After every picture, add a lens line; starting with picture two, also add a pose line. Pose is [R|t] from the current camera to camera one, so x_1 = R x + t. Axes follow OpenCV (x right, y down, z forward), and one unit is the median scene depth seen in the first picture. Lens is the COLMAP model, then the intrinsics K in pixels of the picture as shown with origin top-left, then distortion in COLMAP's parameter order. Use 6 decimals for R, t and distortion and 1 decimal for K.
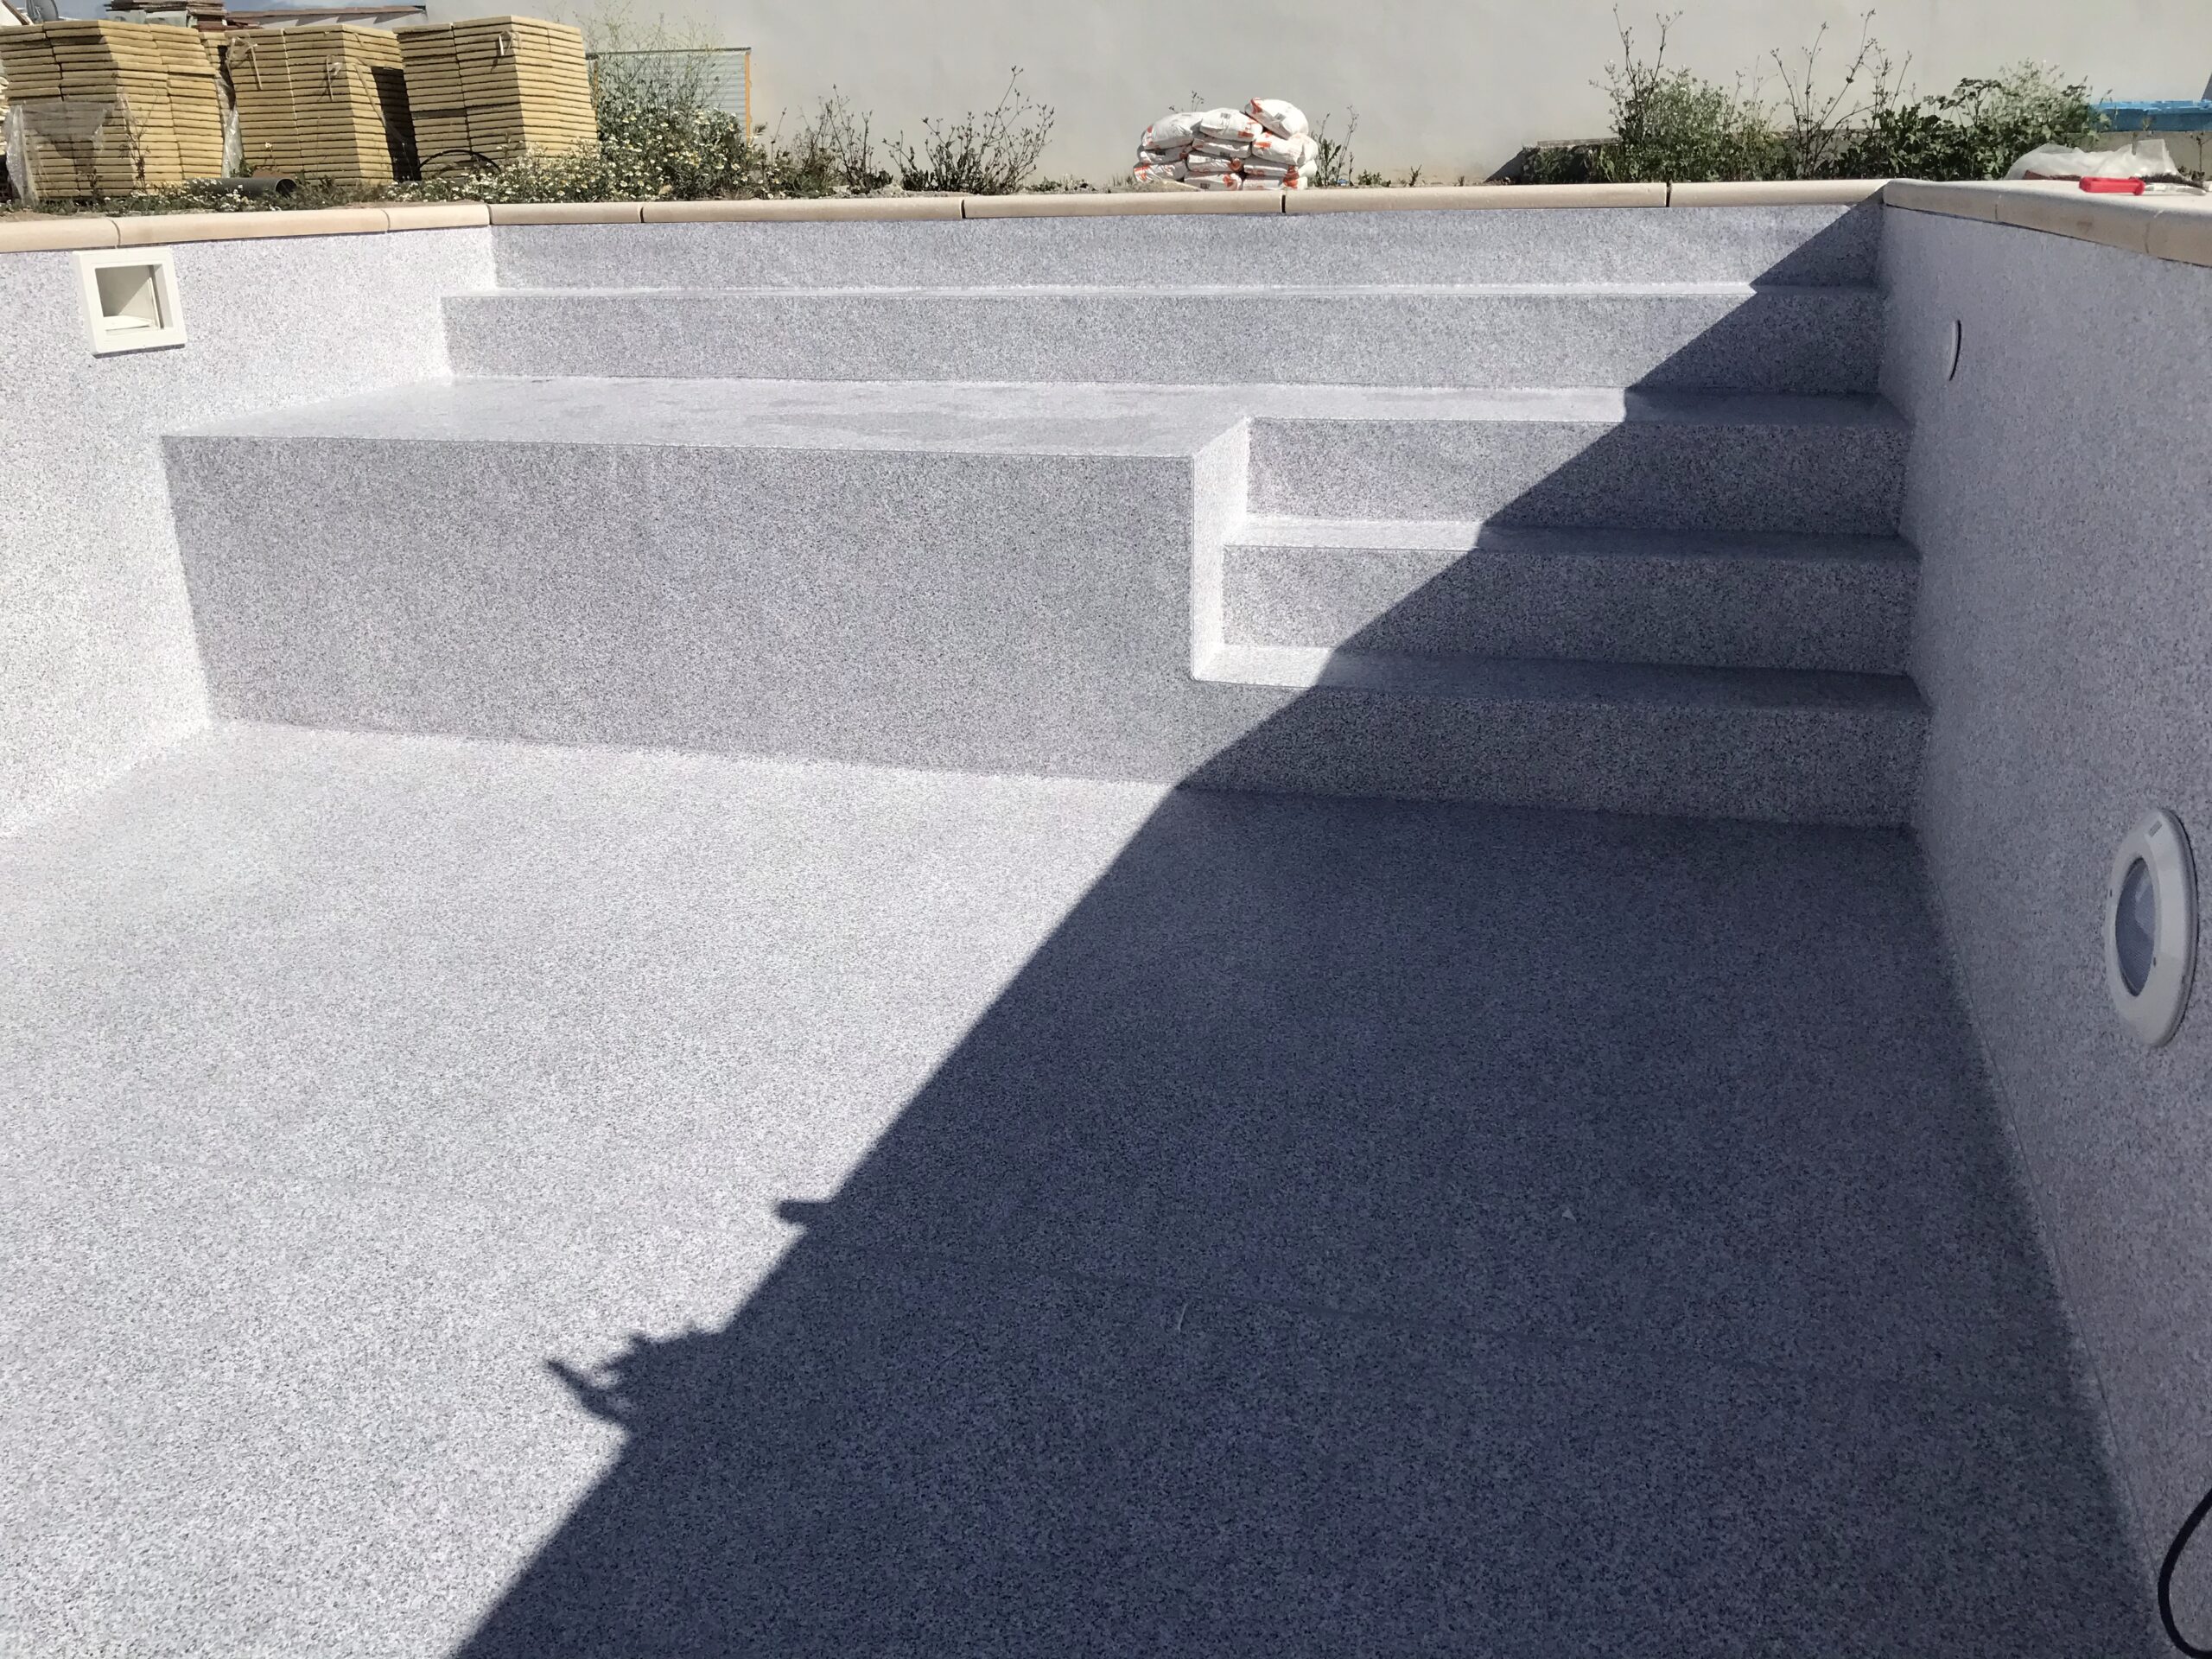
lens RADIAL K [[1801.2, 0, 1100.9], [0, 1801.2, 816.6], [0, 0, 1]] dist [0.017908, -0.010442]
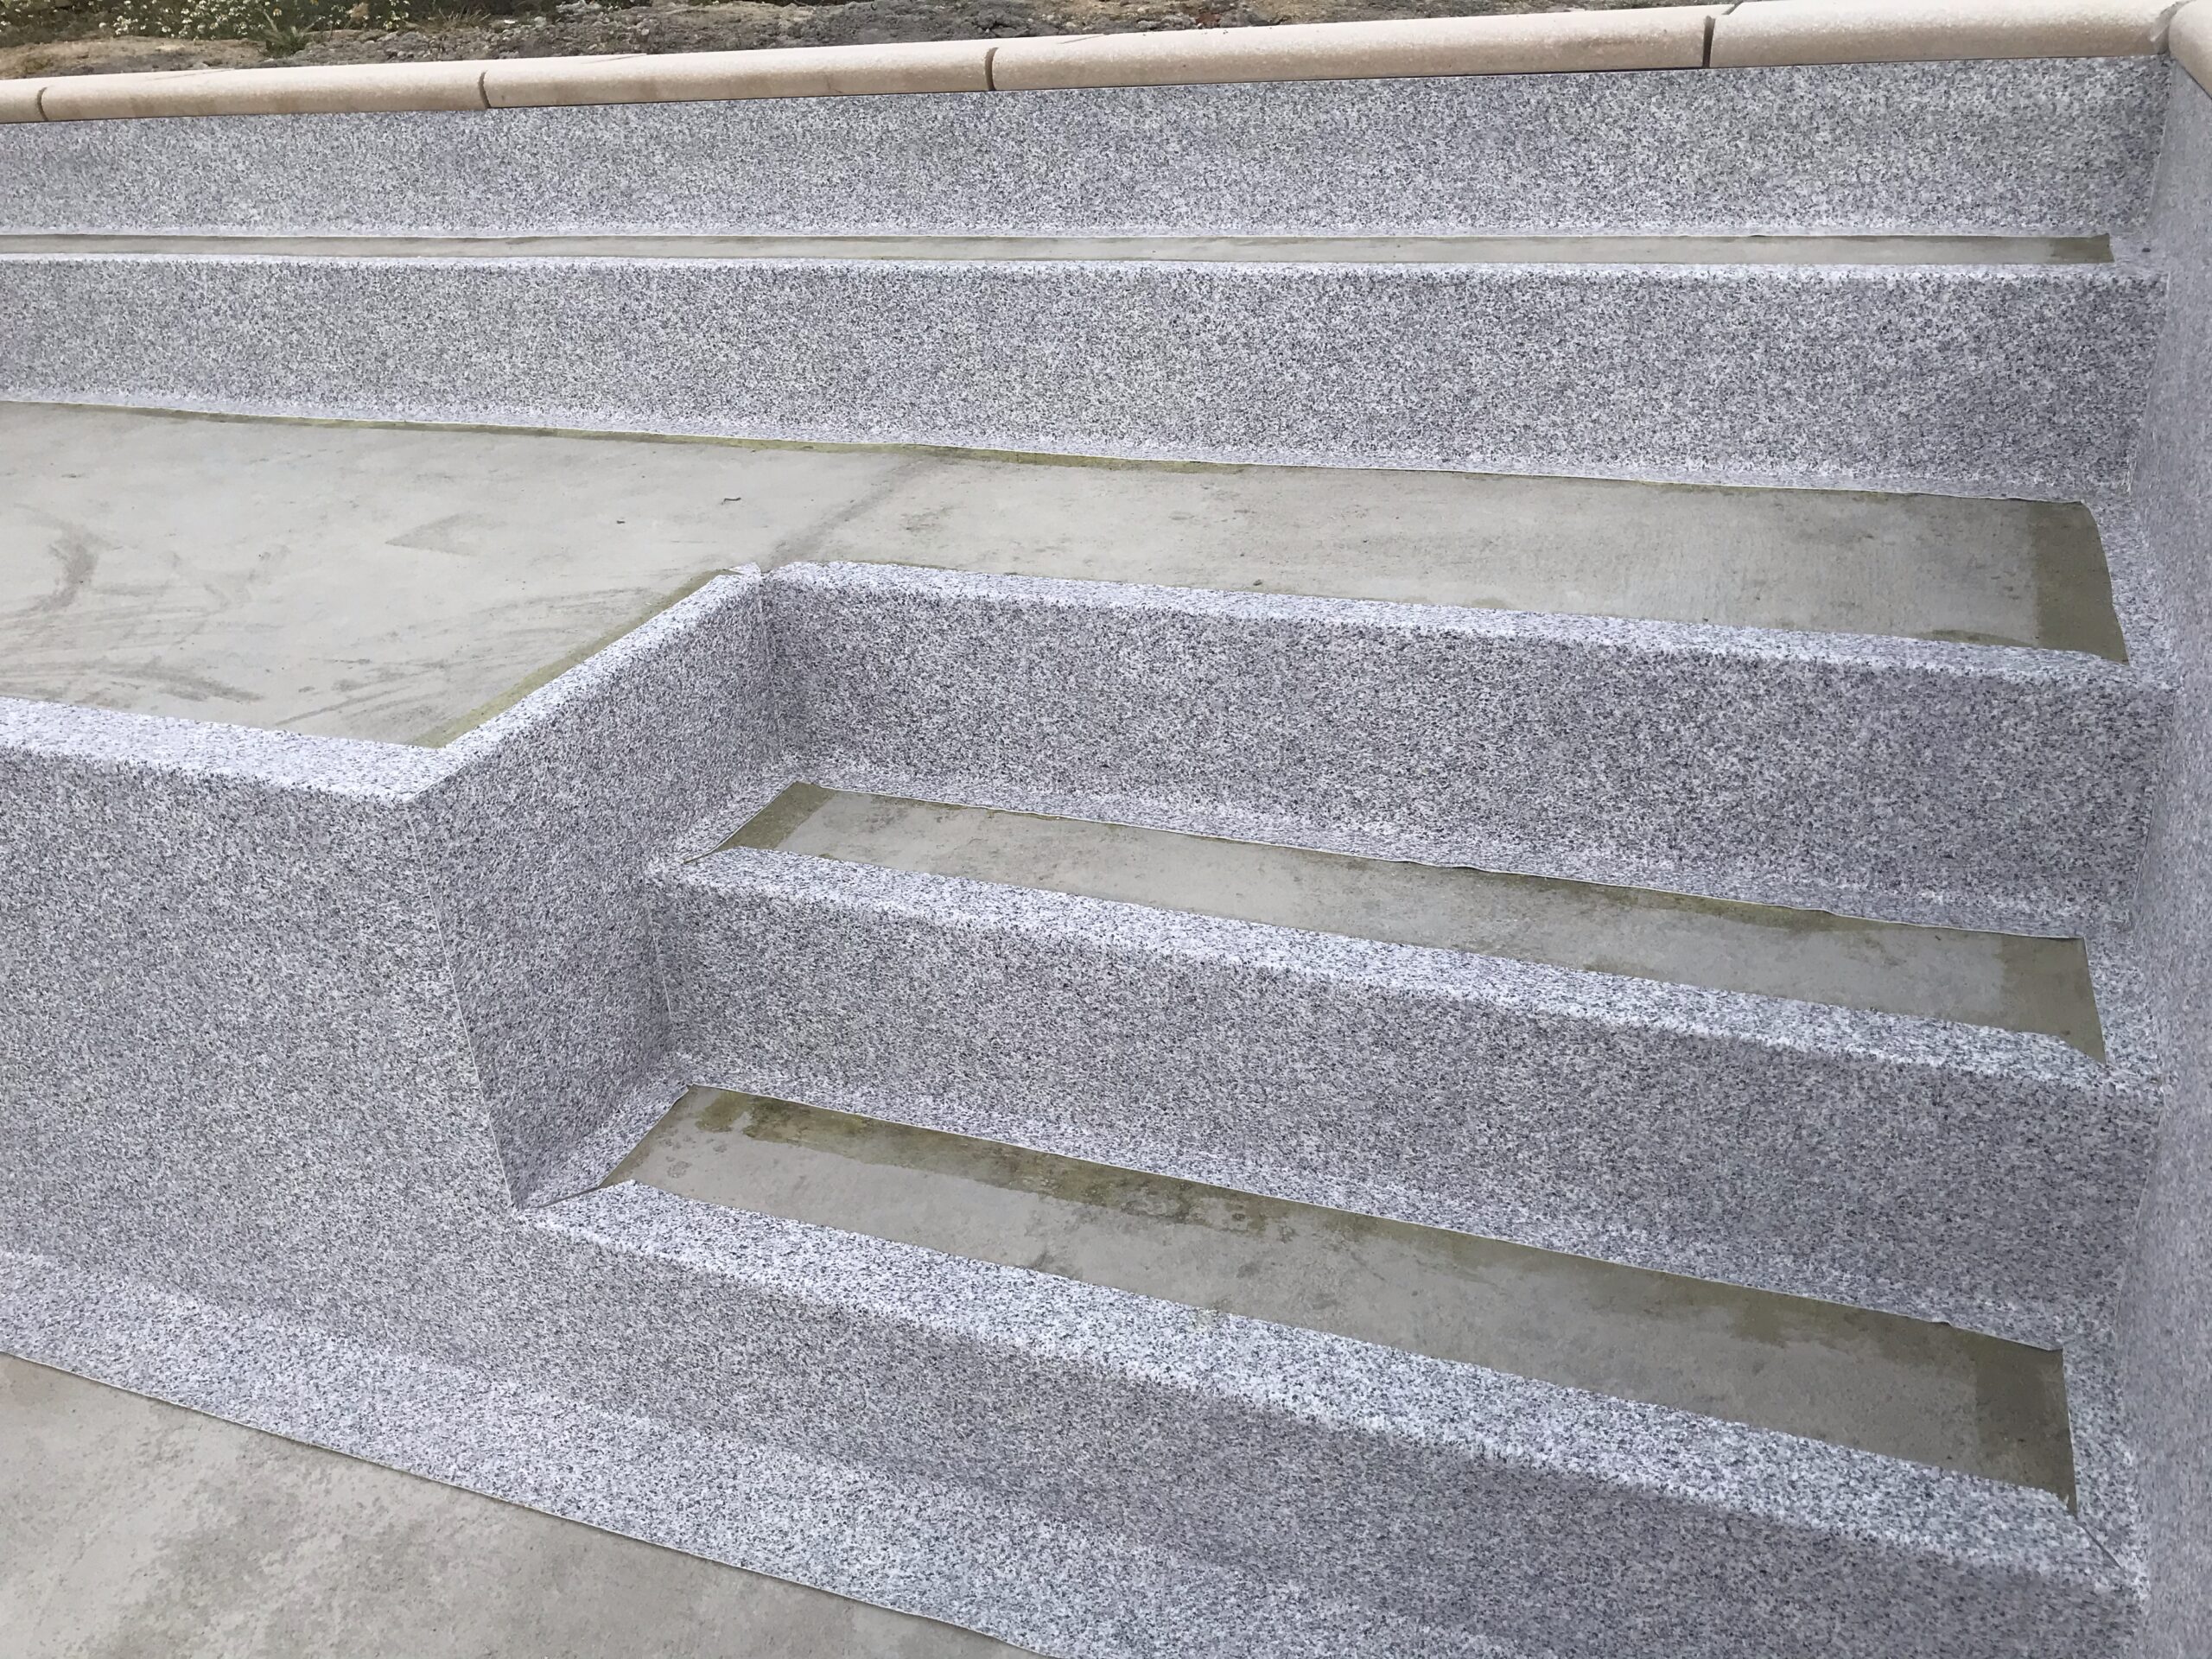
lens RADIAL K [[1801.2, 0, 1103.1], [0, 1801.2, 820.8], [0, 0, 1]] dist [0.017908, -0.010442]
pose [[0.990626, 0.017360, -0.135494, 0.261133], [0.001727, 0.990221, 0.139494, -0.240174], [0.136591, -0.138420, 0.980909, 0.550790]]
